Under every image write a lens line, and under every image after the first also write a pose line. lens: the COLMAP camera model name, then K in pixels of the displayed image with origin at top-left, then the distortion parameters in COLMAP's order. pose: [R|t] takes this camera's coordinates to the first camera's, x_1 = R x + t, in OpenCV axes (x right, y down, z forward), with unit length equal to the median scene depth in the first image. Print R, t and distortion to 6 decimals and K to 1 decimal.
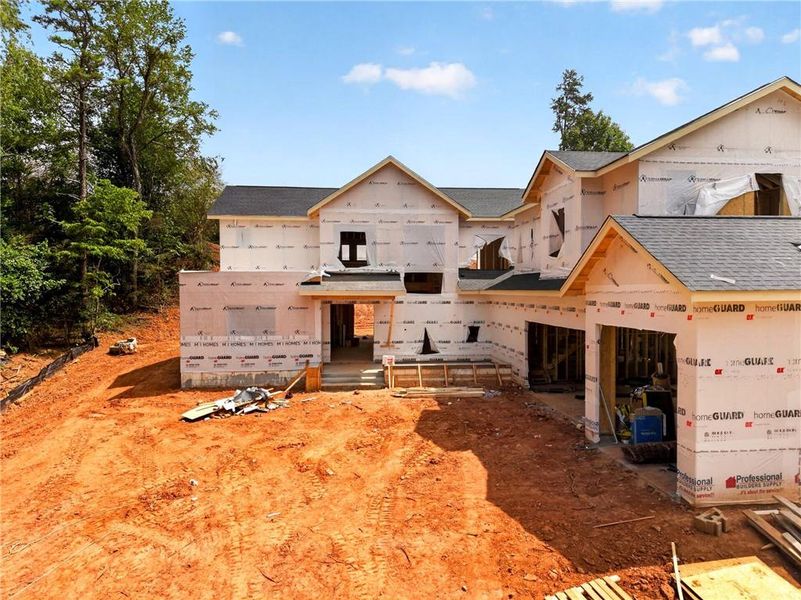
lens RADIAL K [[546.2, 0, 400.5], [0, 546.2, 300.0], [0, 0, 1]] dist [0.073211, -0.084010]
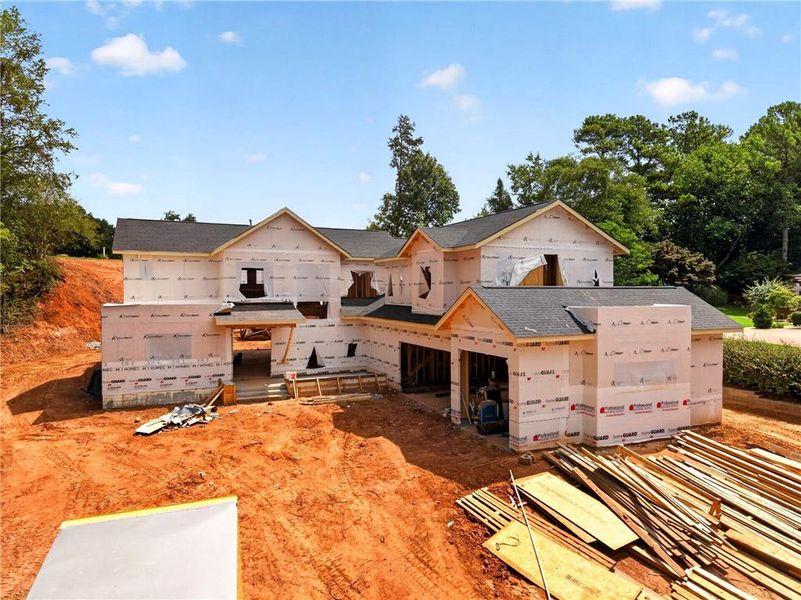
lens RADIAL K [[546.2, 0, 400.5], [0, 546.2, 300.0], [0, 0, 1]] dist [0.073211, -0.084010]
pose [[0.949286, -0.004103, 0.314386, -0.224215], [0.005137, 0.999984, -0.002458, -0.071800], [-0.314371, 0.003949, 0.949292, -0.332967]]
